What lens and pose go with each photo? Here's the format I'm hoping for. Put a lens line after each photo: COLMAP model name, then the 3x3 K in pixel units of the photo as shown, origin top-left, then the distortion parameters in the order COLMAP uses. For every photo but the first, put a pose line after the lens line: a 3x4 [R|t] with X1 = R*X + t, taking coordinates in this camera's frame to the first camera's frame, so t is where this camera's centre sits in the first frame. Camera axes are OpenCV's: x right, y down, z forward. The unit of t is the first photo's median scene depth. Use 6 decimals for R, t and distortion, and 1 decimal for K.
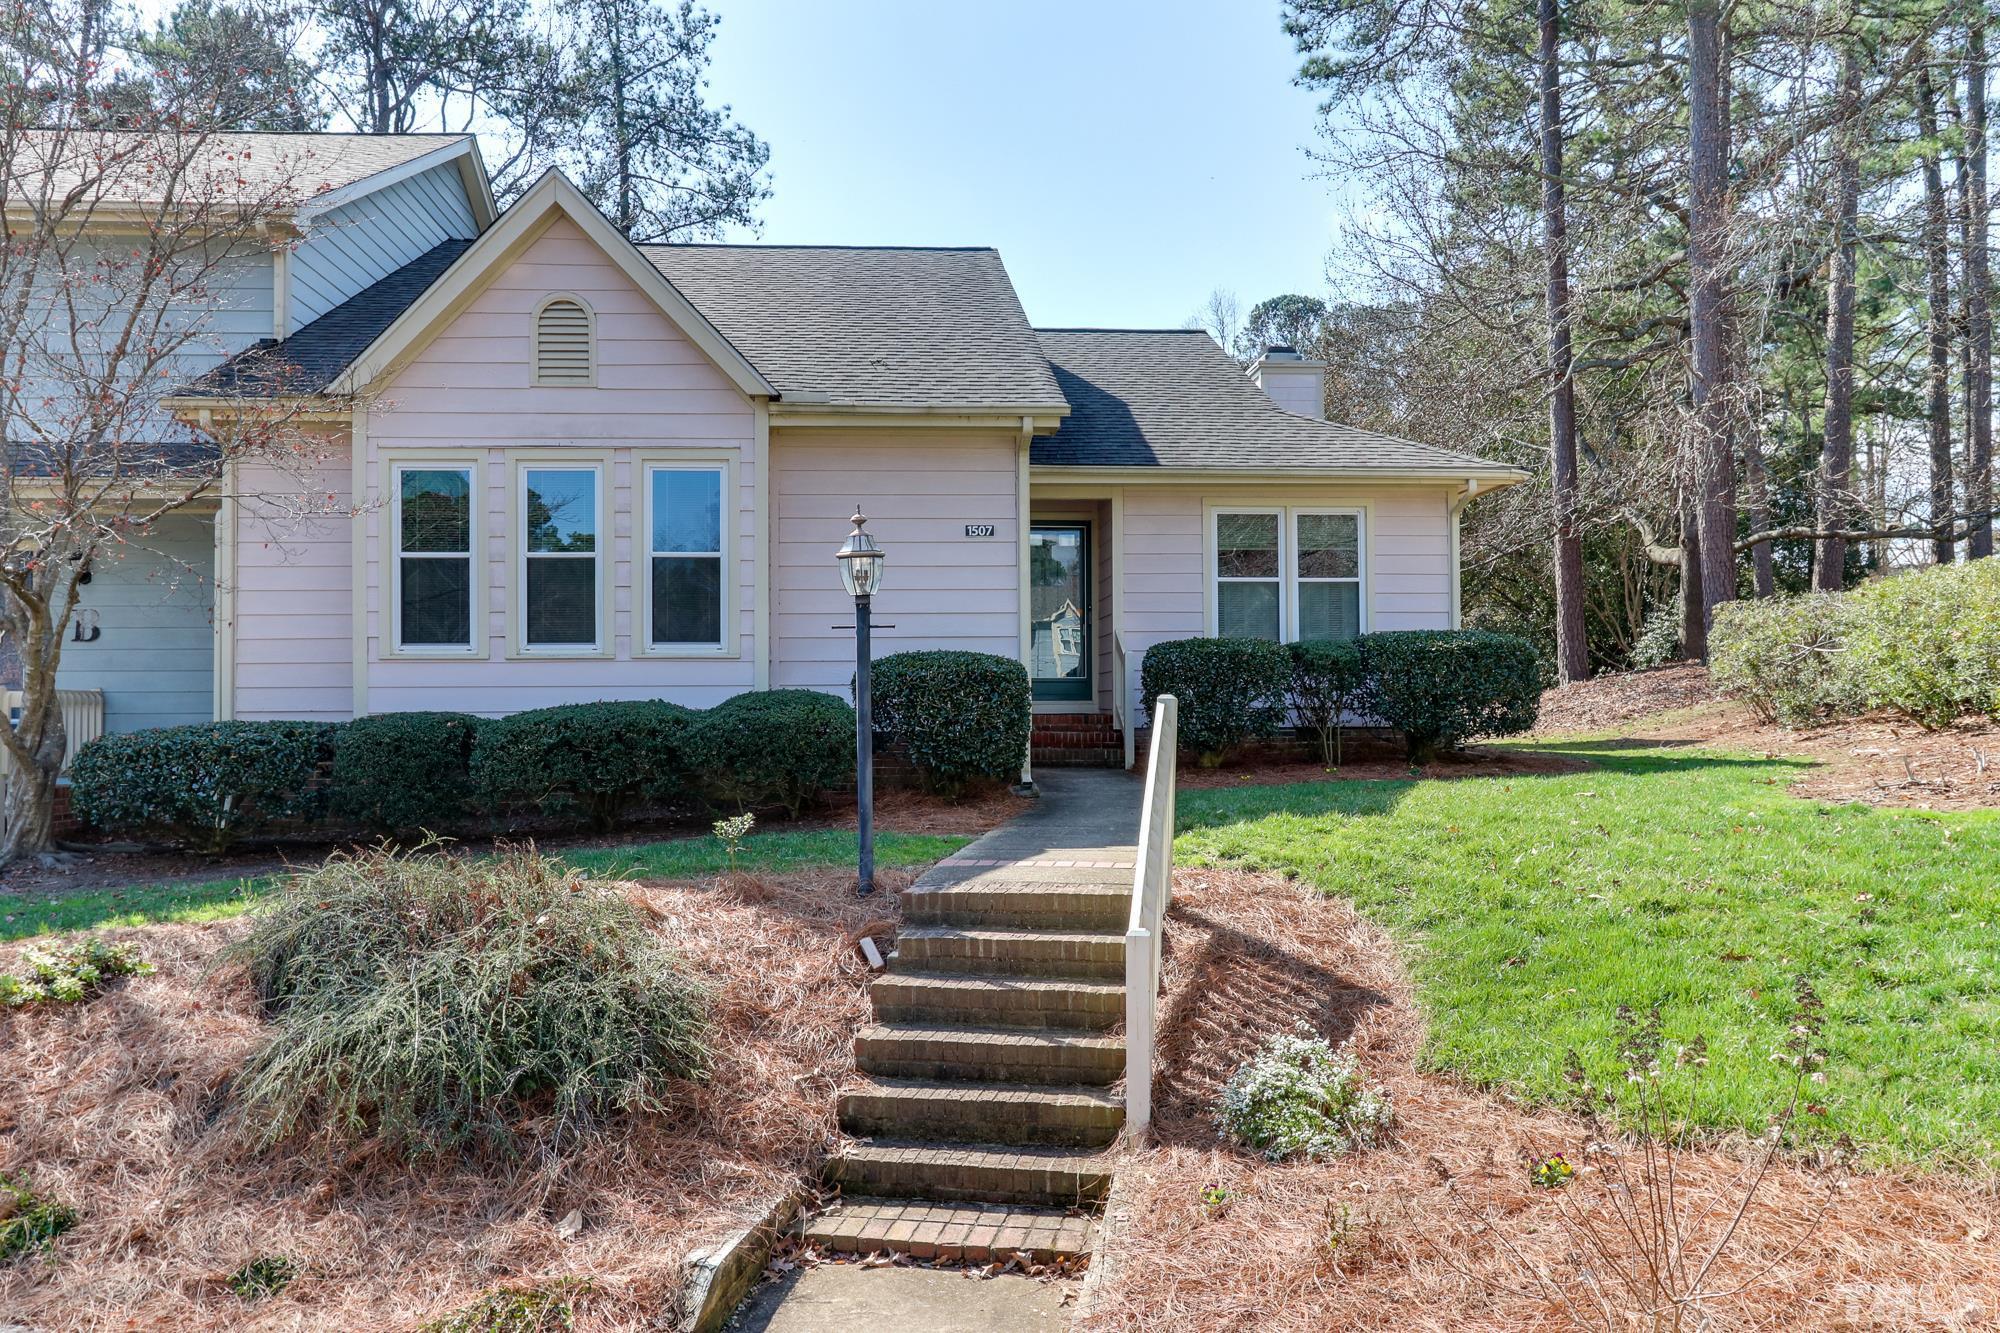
lens RADIAL K [[1521.5, 0, 999.5], [0, 1521.5, 672.6], [0, 0, 1]] dist [-0.000142, -0.001660]
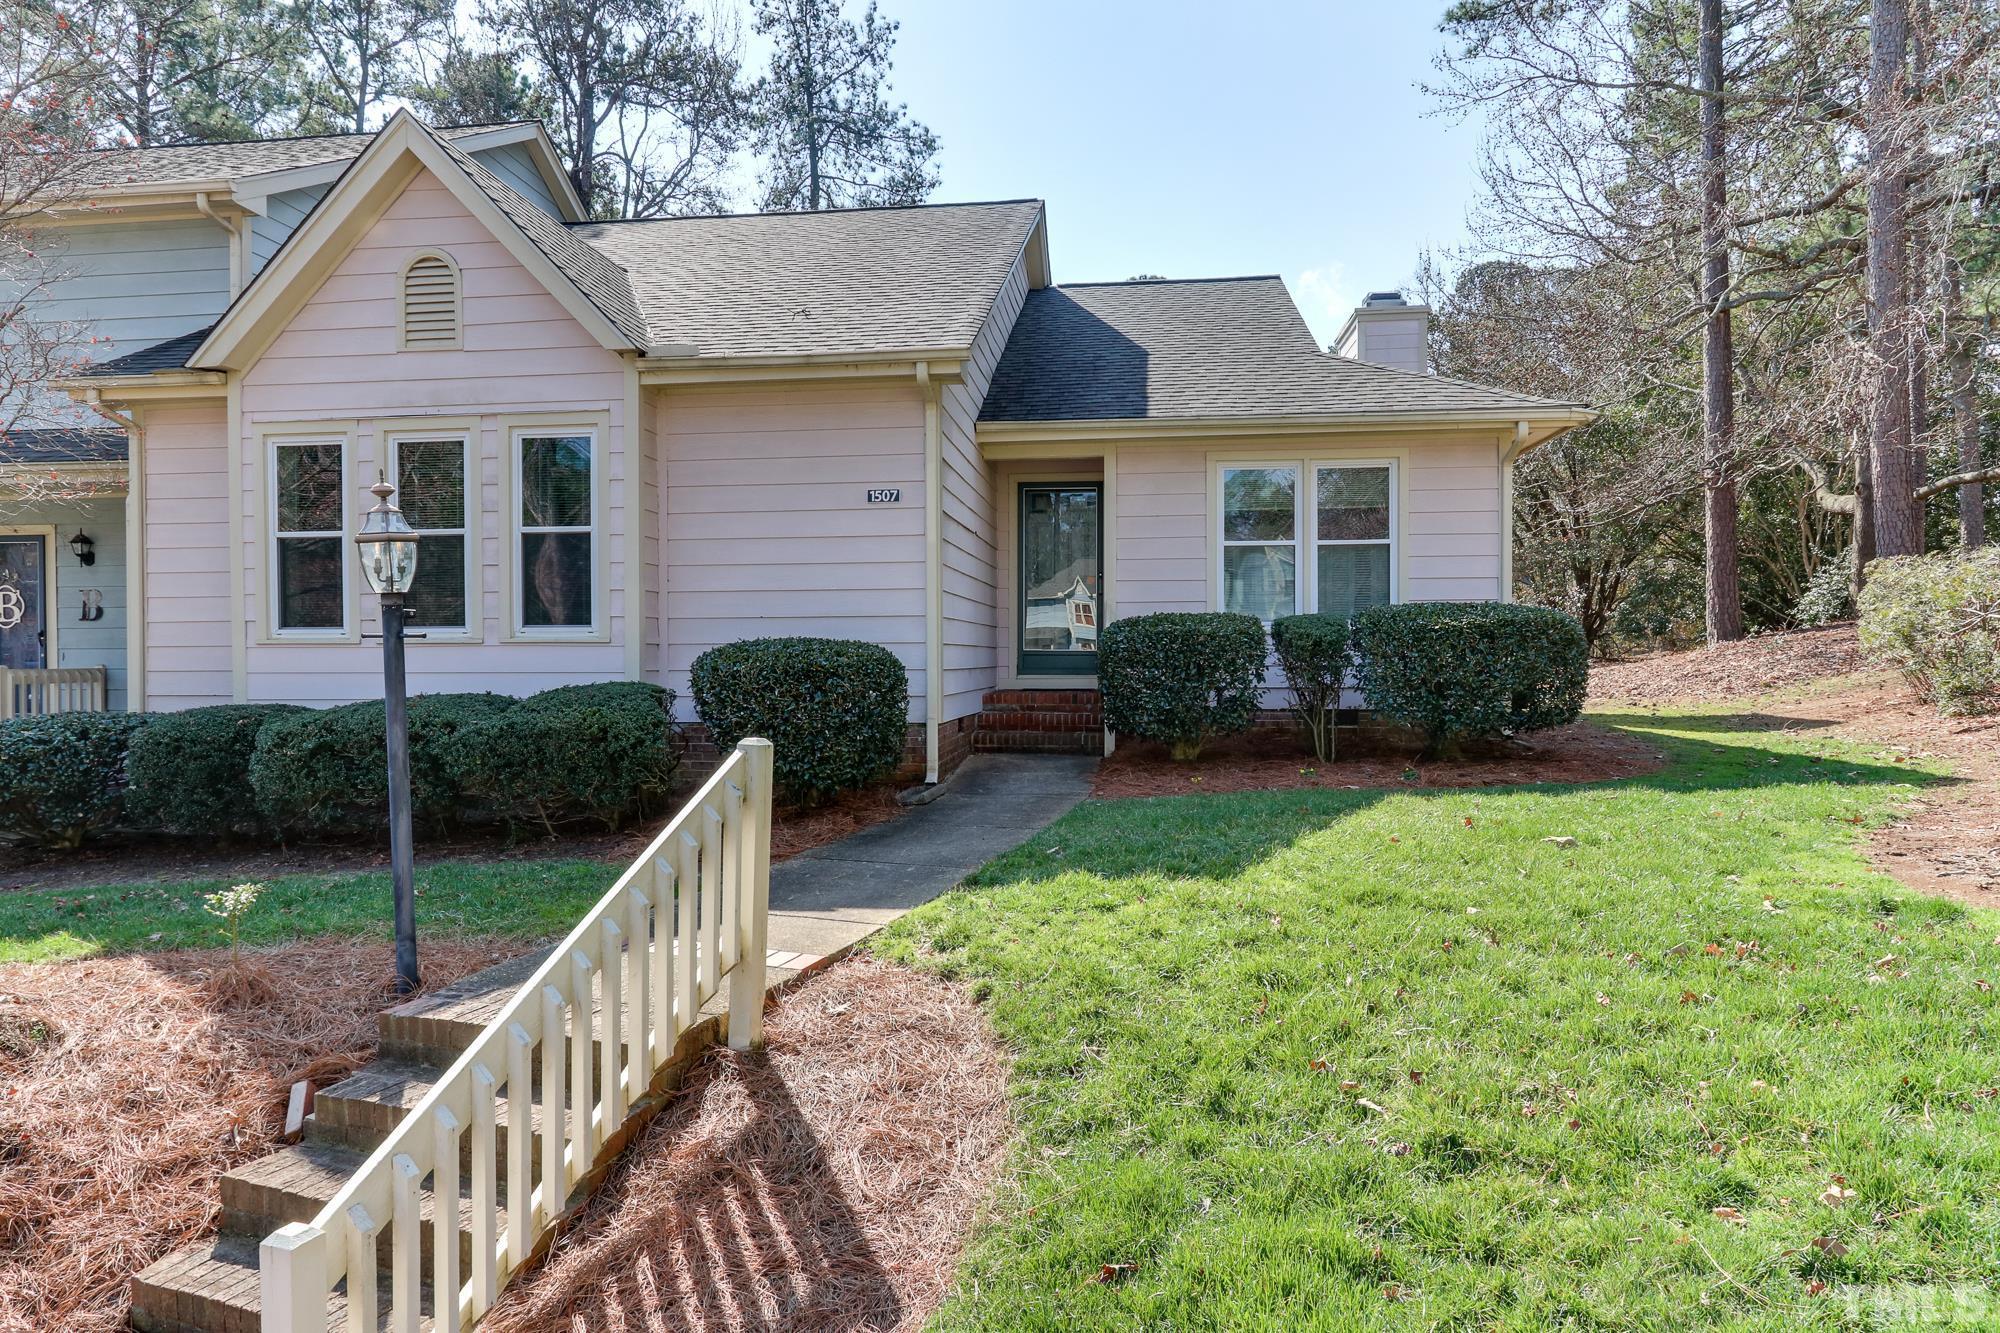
lens RADIAL K [[1284.7, 0, 998.5], [0, 1284.7, 655.8], [0, 0, 1]] dist [-0.003903, 0.002258]
pose [[0.979458, 0.003637, -0.201615, 0.165758], [0.003084, 0.999450, 0.033016, -0.020555], [0.201624, -0.032959, 0.978908, 0.230862]]
